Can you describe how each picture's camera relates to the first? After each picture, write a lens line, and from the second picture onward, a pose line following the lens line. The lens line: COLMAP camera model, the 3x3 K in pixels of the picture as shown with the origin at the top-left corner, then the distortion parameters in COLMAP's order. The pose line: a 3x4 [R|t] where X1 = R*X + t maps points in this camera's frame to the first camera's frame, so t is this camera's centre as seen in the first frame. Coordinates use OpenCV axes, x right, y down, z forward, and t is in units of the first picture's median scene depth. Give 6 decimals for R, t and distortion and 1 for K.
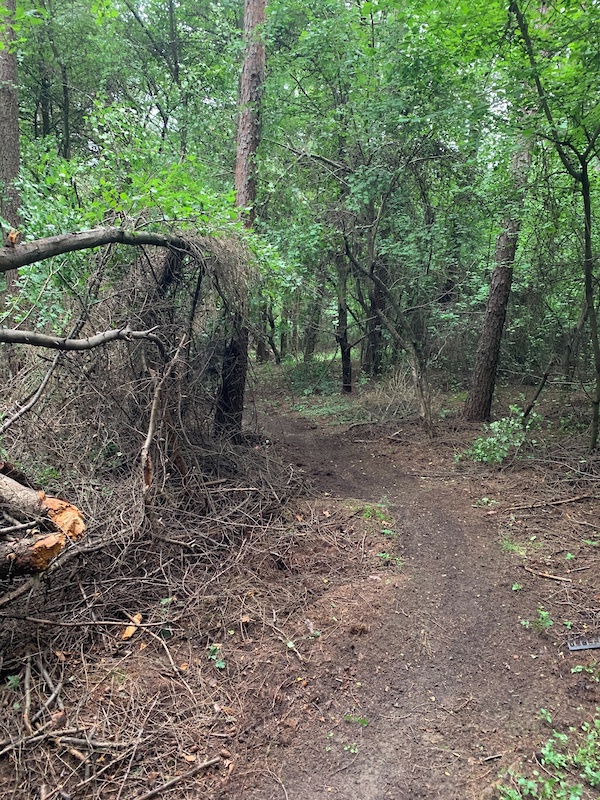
lens RADIAL K [[594.4, 0, 300.0], [0, 594.4, 400.0], [0, 0, 1]] dist [0.000759, -0.004401]
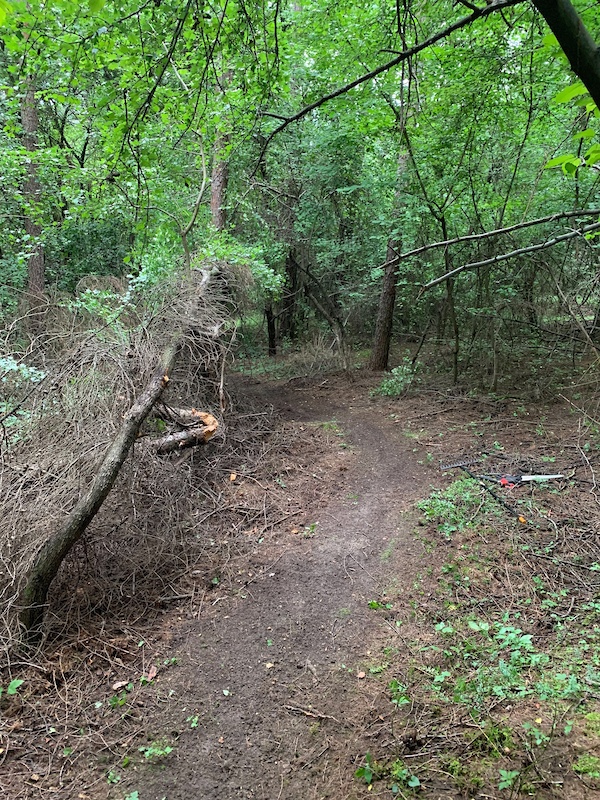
lens RADIAL K [[594.4, 0, 300.0], [0, 594.4, 400.0], [0, 0, 1]] dist [0.000759, -0.004401]
pose [[0.981384, -0.064172, 0.181020, -0.187423], [0.053141, 0.996460, 0.065143, 0.005040], [-0.184559, -0.054311, 0.981320, -0.448509]]
